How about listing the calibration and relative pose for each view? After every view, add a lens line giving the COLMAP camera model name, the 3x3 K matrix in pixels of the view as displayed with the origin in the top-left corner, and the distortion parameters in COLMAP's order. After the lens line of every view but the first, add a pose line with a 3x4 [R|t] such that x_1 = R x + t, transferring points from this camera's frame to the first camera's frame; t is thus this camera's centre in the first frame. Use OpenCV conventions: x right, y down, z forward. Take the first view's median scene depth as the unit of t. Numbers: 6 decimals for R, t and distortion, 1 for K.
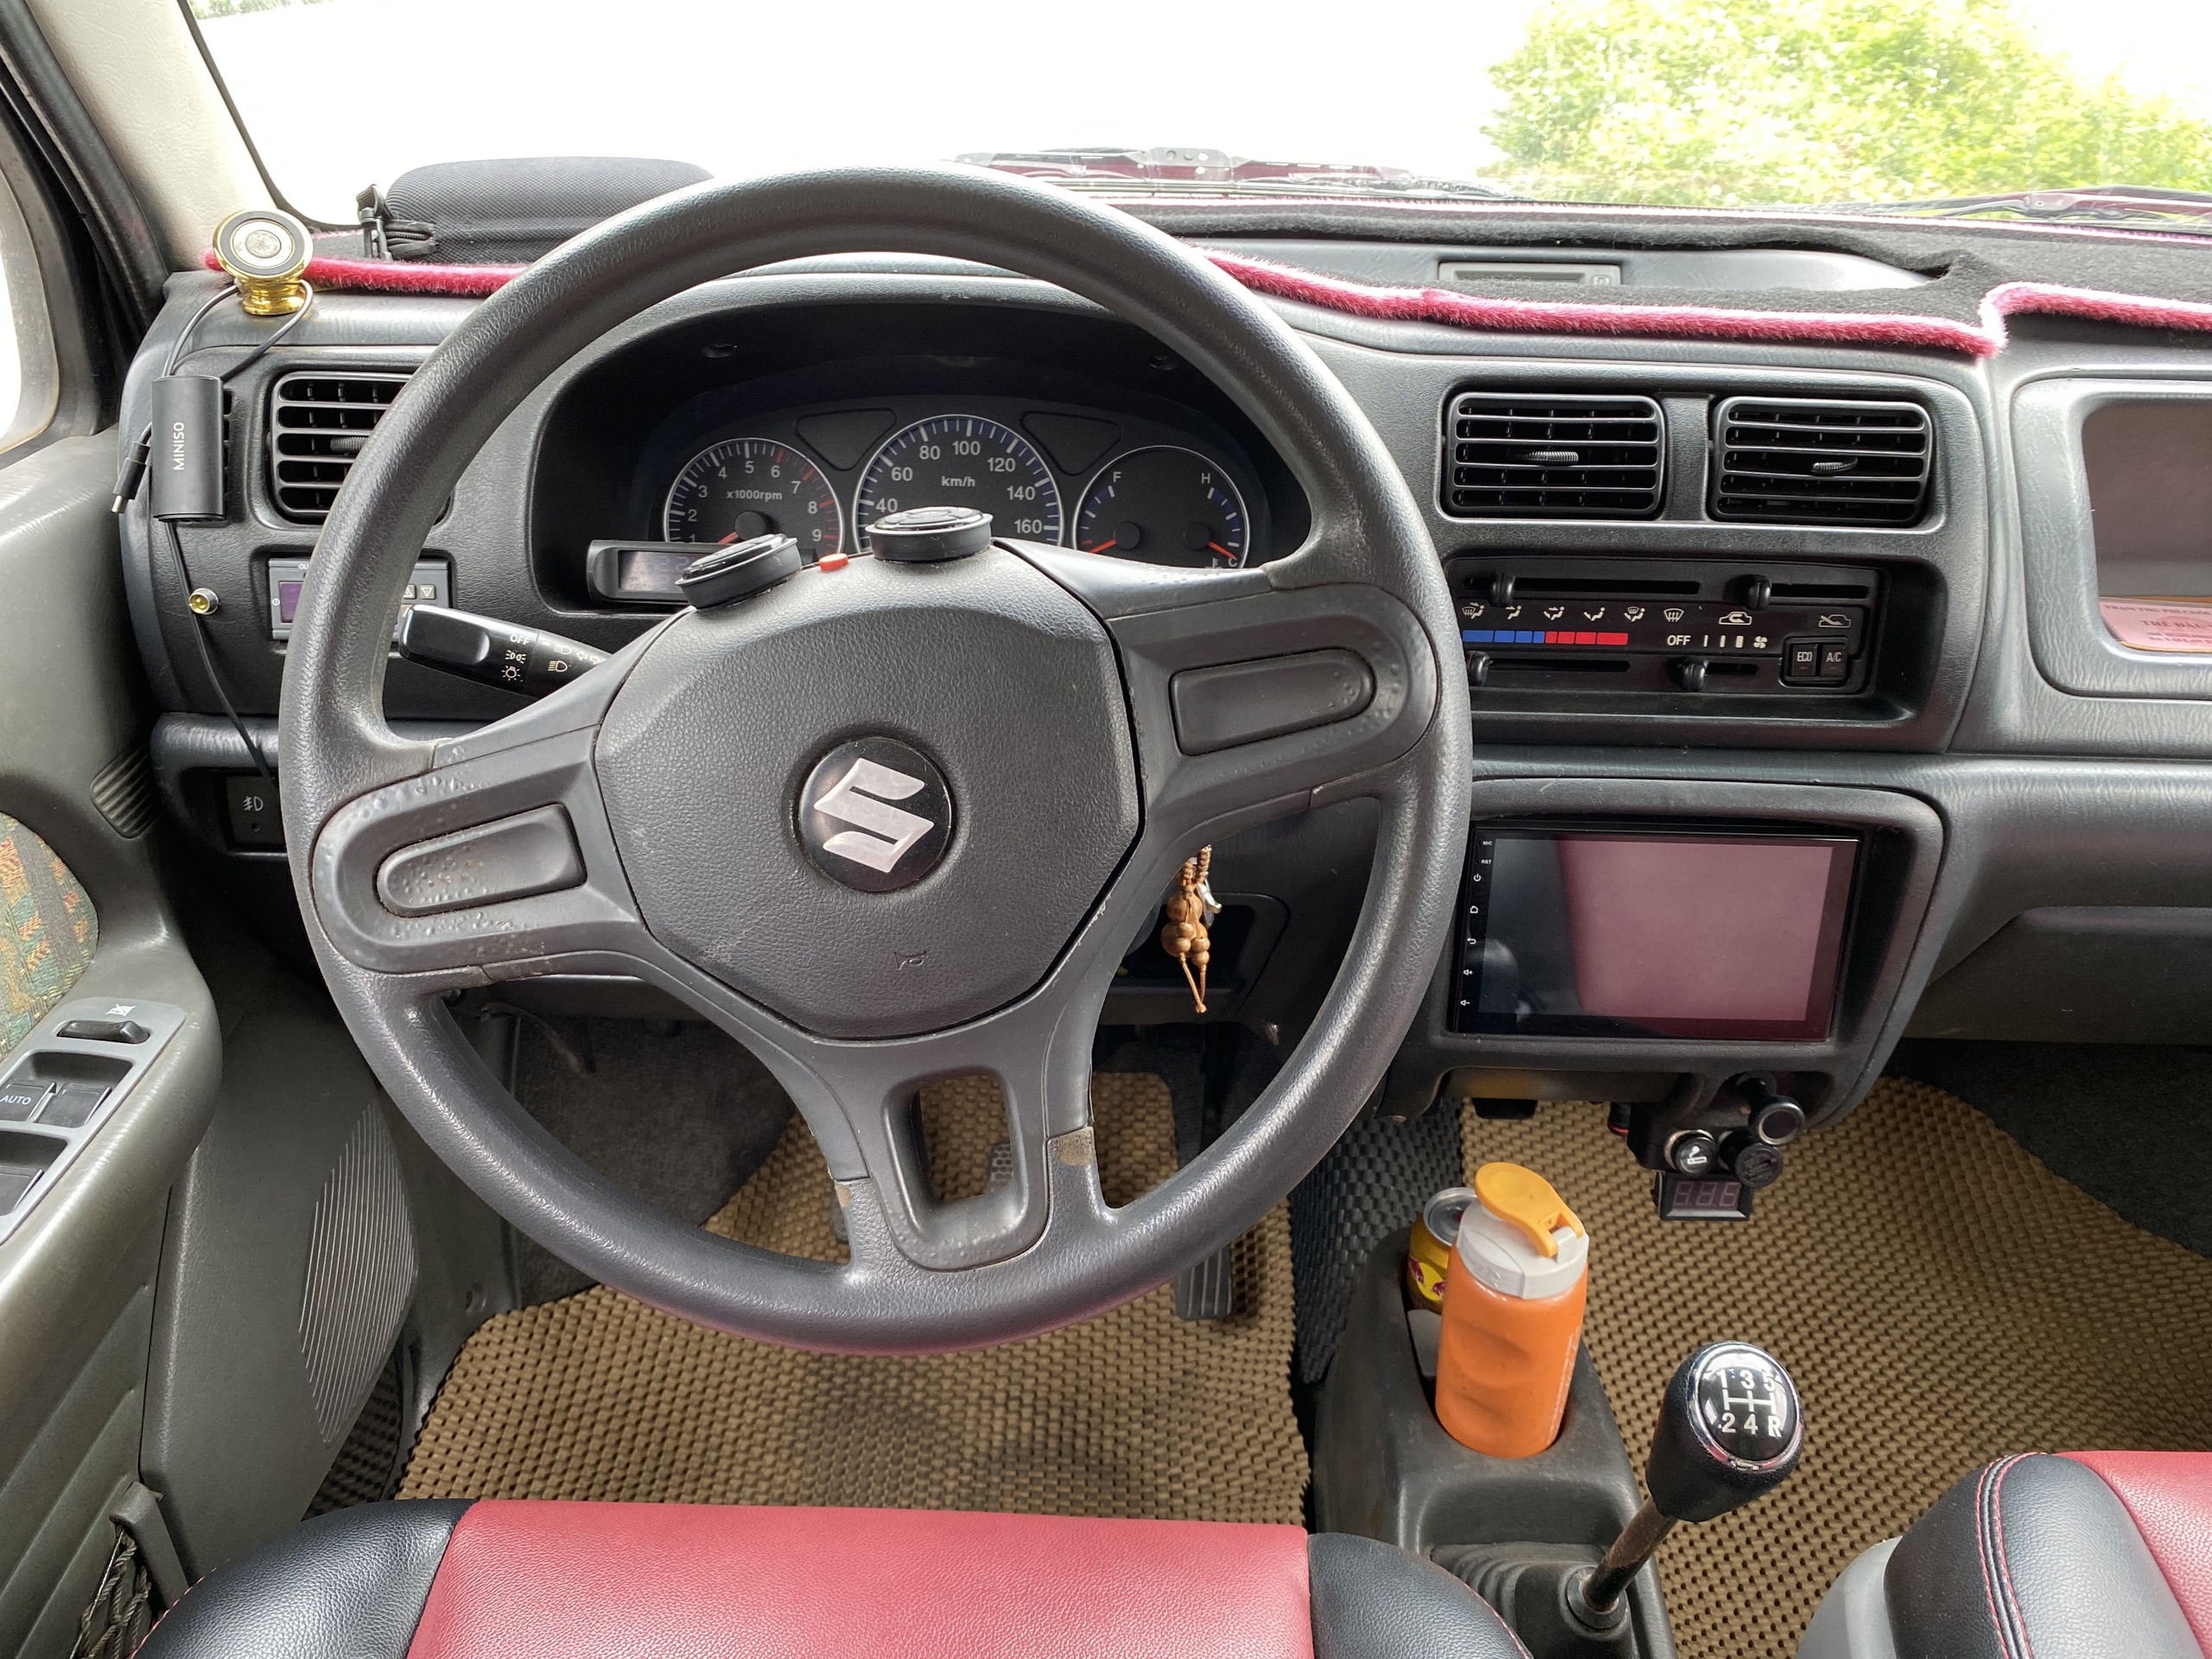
lens RADIAL K [[1671.9, 0, 1096.9], [0, 1671.9, 827.1], [0, 0, 1]] dist [0.010903, -0.025196]
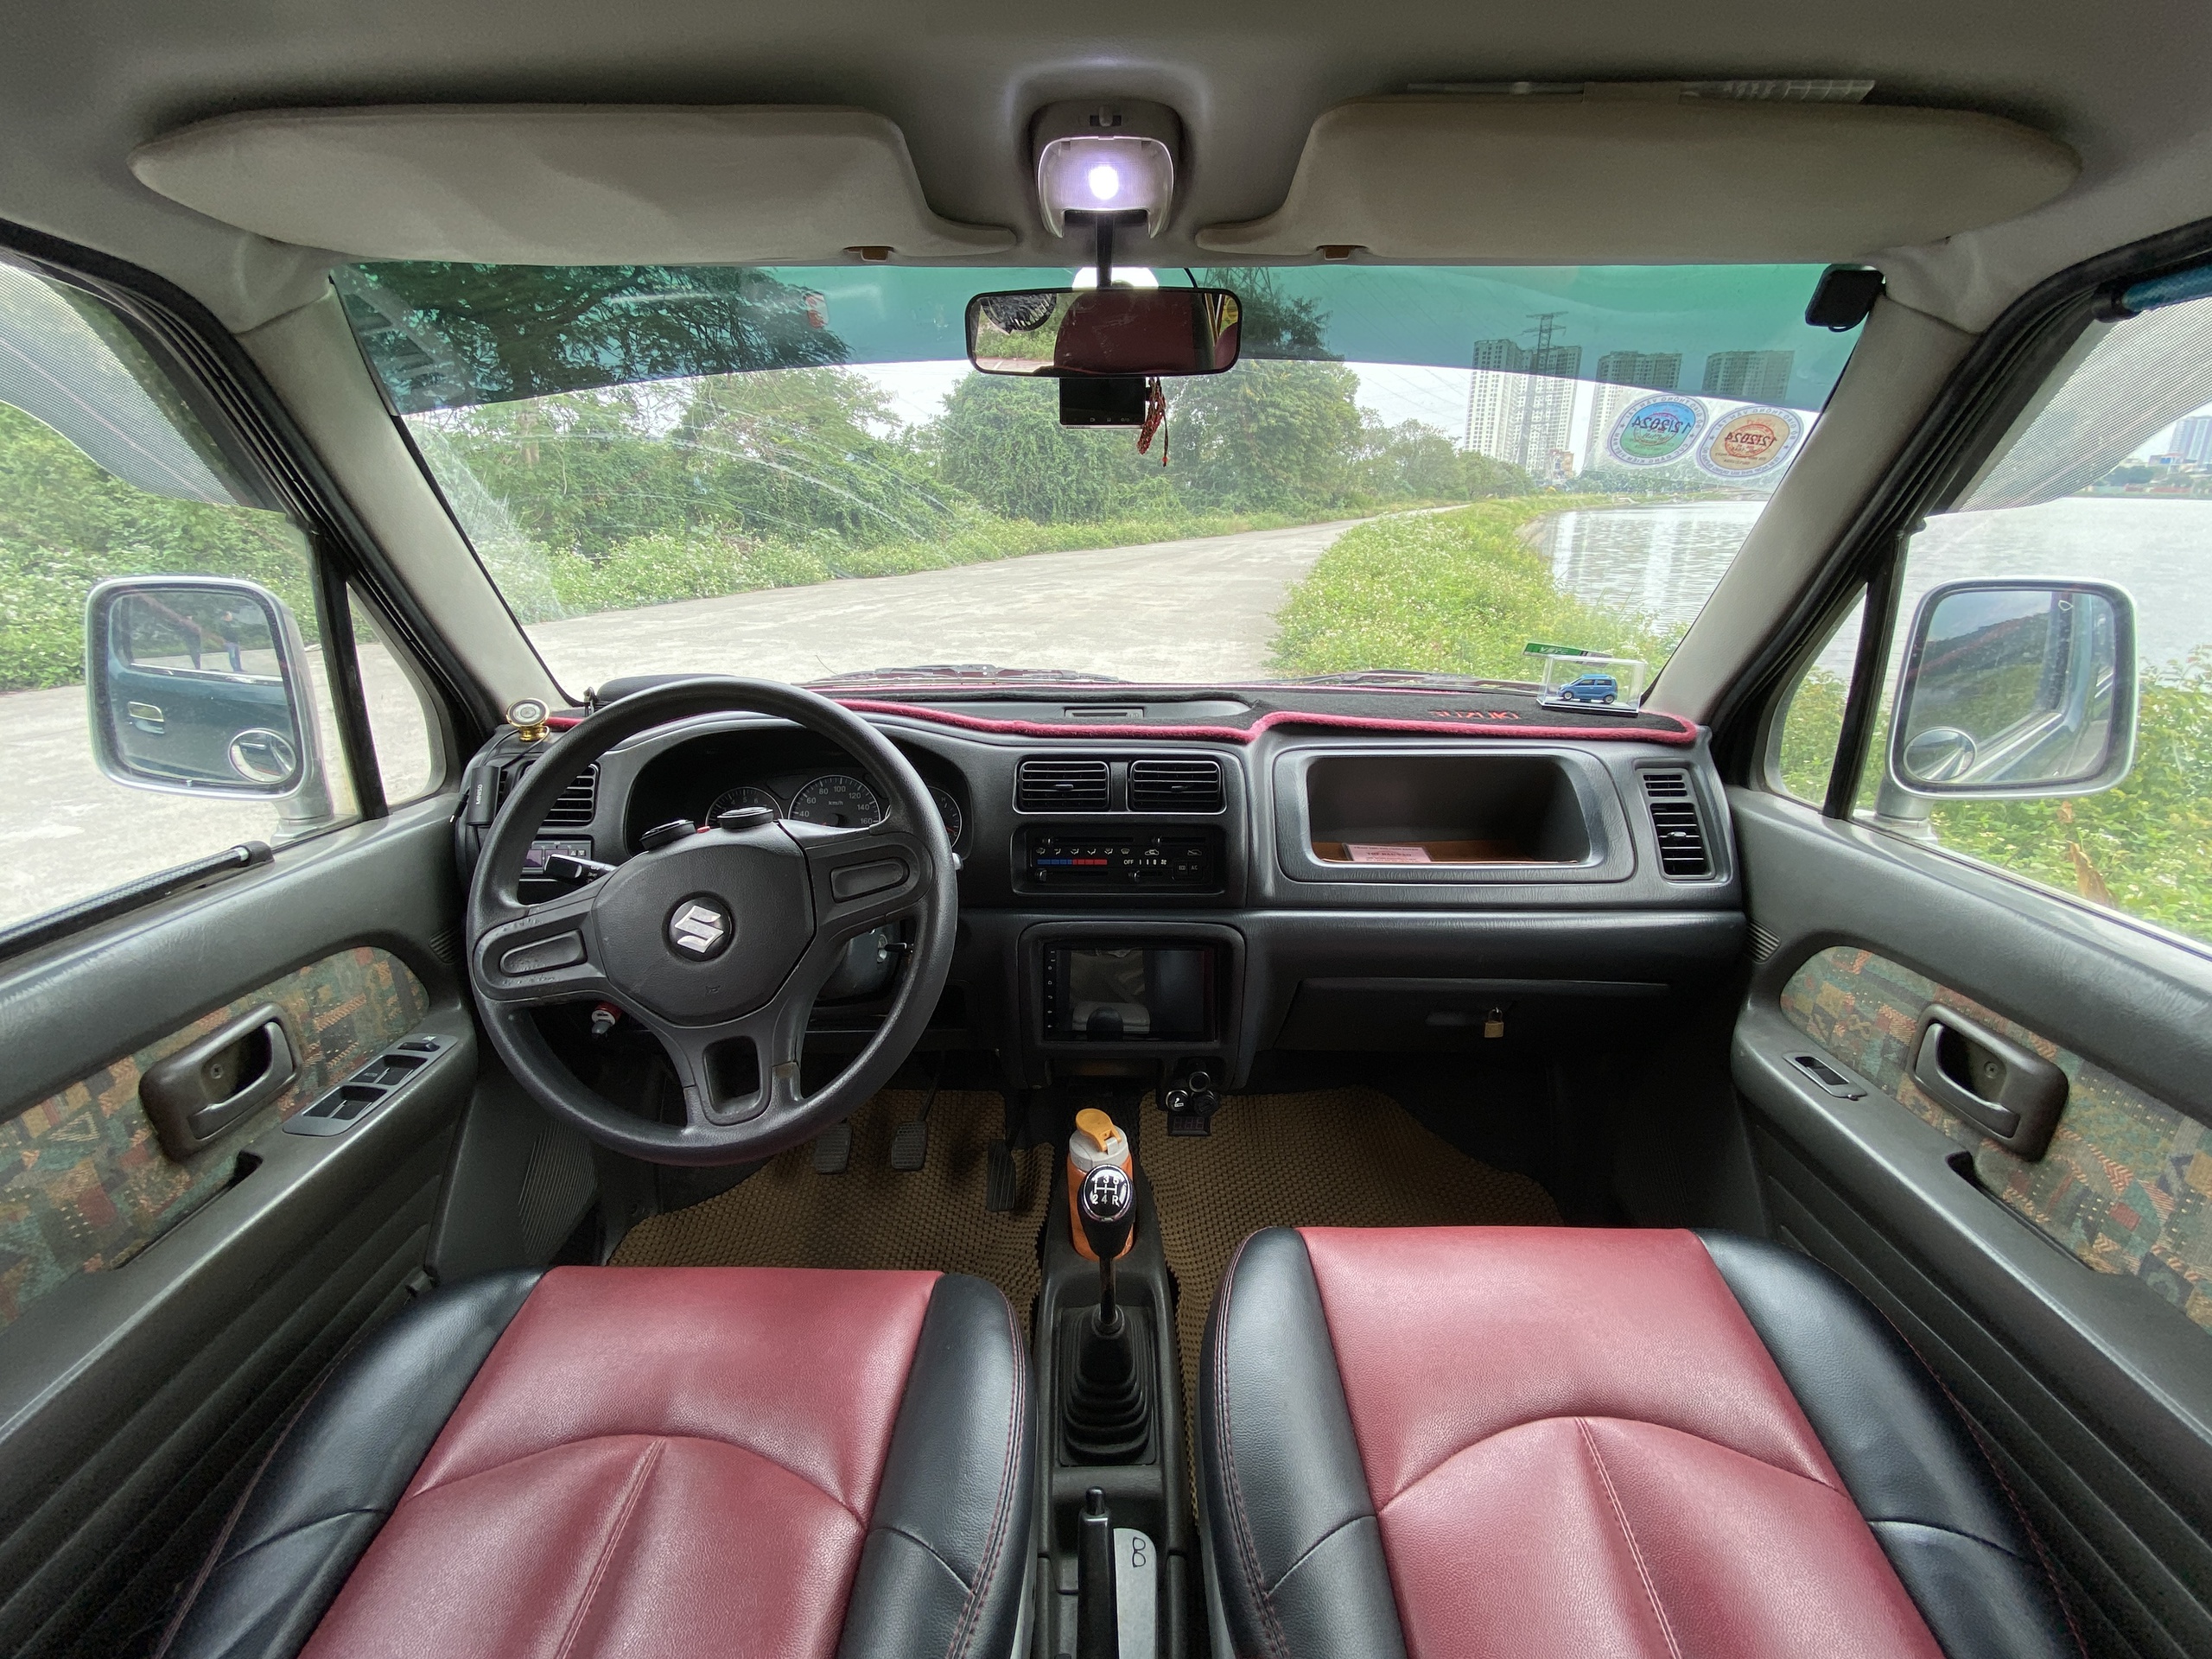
lens RADIAL K [[886.4, 0, 1125.6], [0, 886.4, 805.7], [0, 0, 1]] dist [-0.019072, -0.000867]
pose [[0.999588, -0.022482, 0.017835, 0.340530], [0.025738, 0.977225, -0.210639, 0.074920], [-0.012693, 0.211011, 0.977401, -0.231210]]
